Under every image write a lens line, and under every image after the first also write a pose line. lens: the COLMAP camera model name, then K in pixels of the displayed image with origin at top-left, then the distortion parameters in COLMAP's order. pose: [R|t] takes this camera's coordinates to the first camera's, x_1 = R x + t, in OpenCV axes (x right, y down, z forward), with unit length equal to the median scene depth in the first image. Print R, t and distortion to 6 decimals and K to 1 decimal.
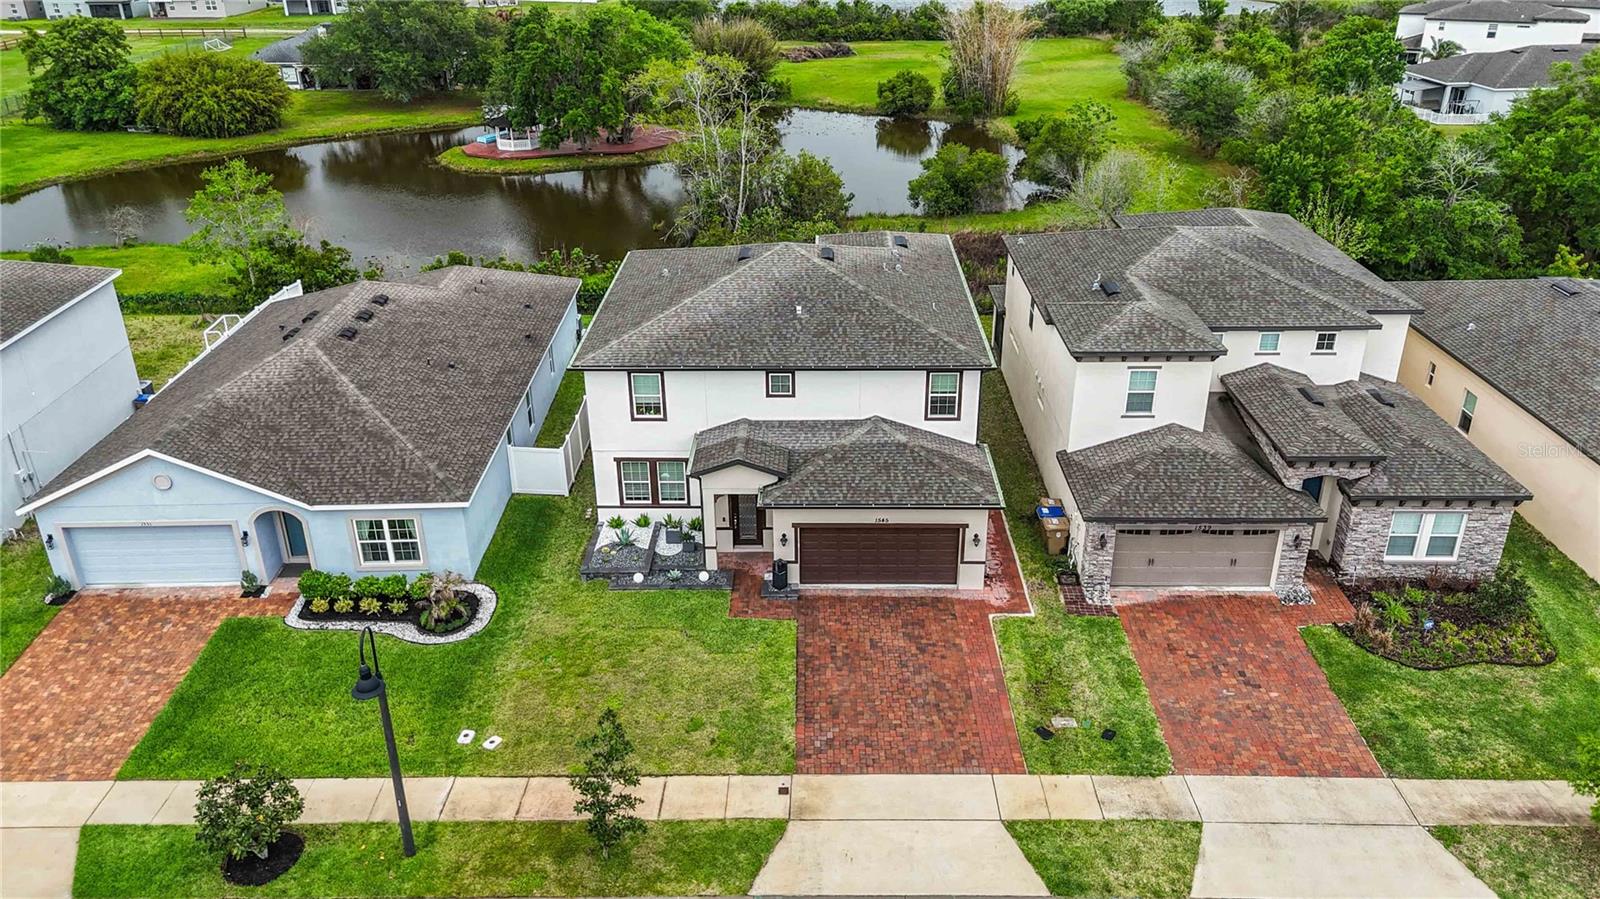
lens RADIAL K [[1174.1, 0, 804.4], [0, 1174.1, 445.1], [0, 0, 1]] dist [0.071041, -0.073340]
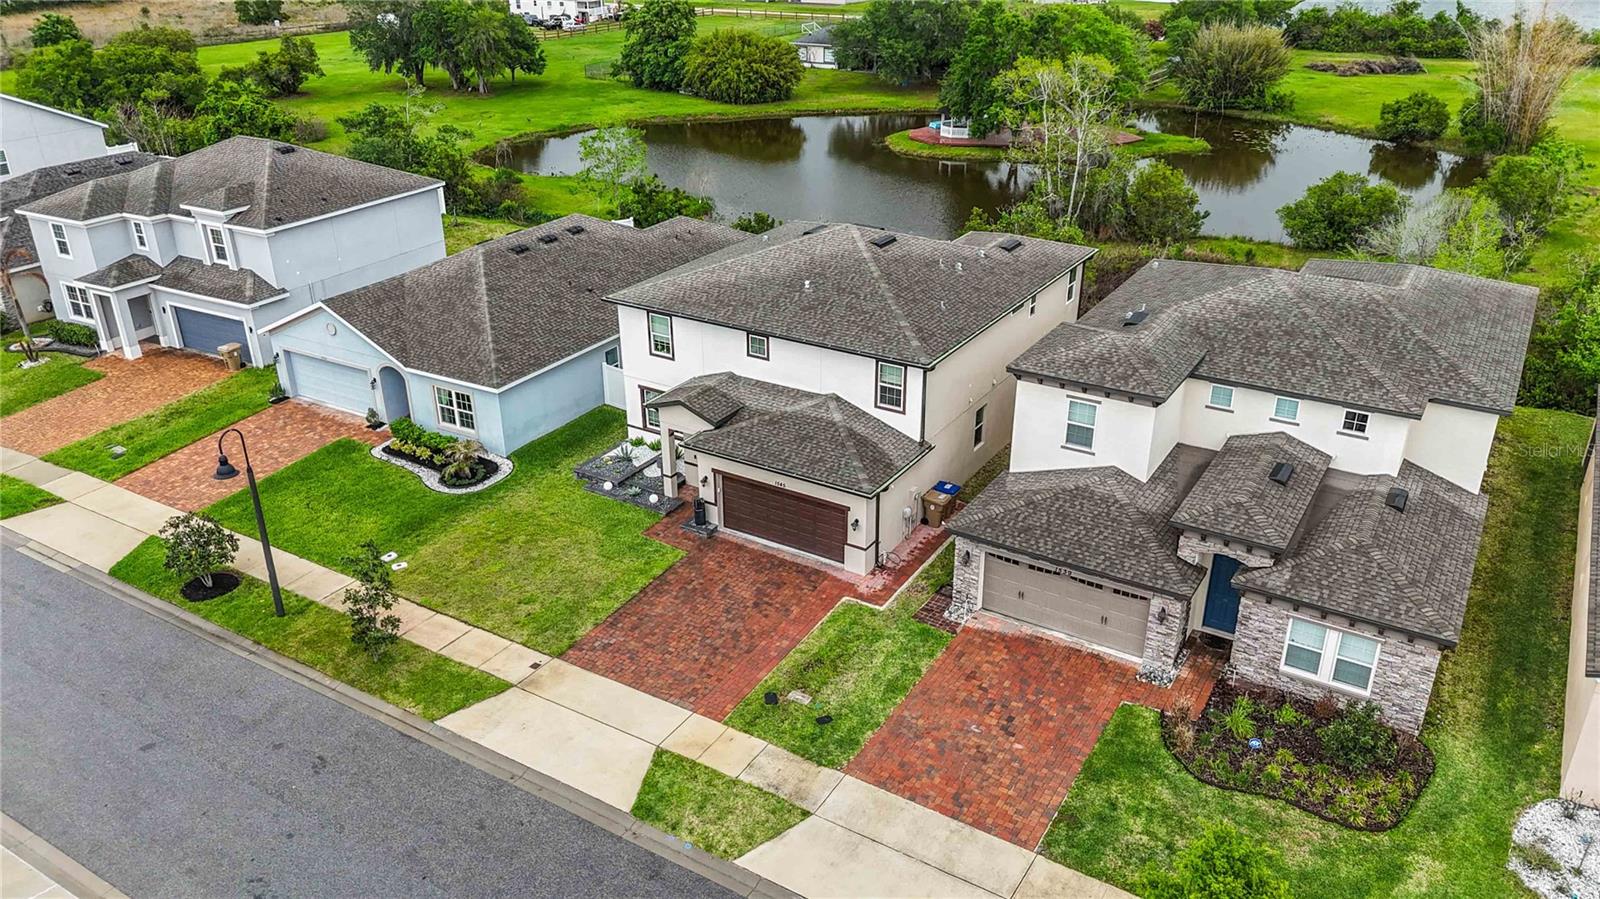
lens RADIAL K [[1174.1, 0, 804.4], [0, 1174.1, 445.1], [0, 0, 1]] dist [0.071041, -0.073340]
pose [[0.856998, 0.222147, -0.464978, 0.546535], [-0.221733, 0.973474, 0.056409, -0.033841], [0.465175, 0.054759, 0.883523, 0.064045]]
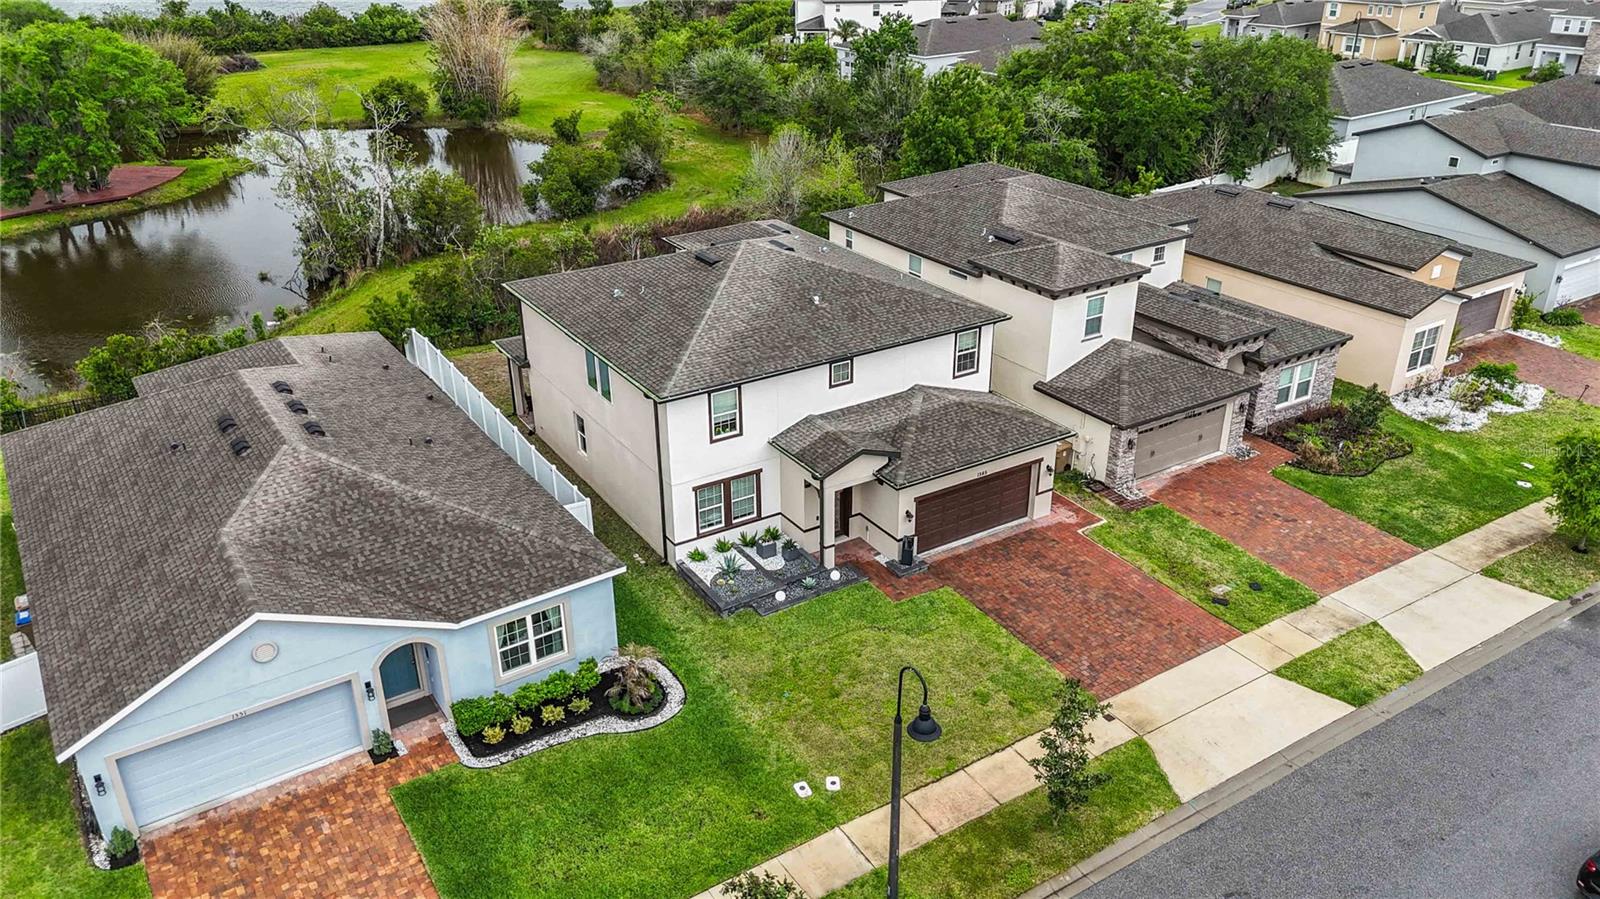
lens RADIAL K [[1174.1, 0, 804.4], [0, 1174.1, 445.1], [0, 0, 1]] dist [0.071041, -0.073340]
pose [[0.838368, -0.232808, 0.492889, -0.563125], [0.232441, 0.970564, 0.063064, -0.062900], [-0.493062, 0.061697, 0.867804, 0.143935]]
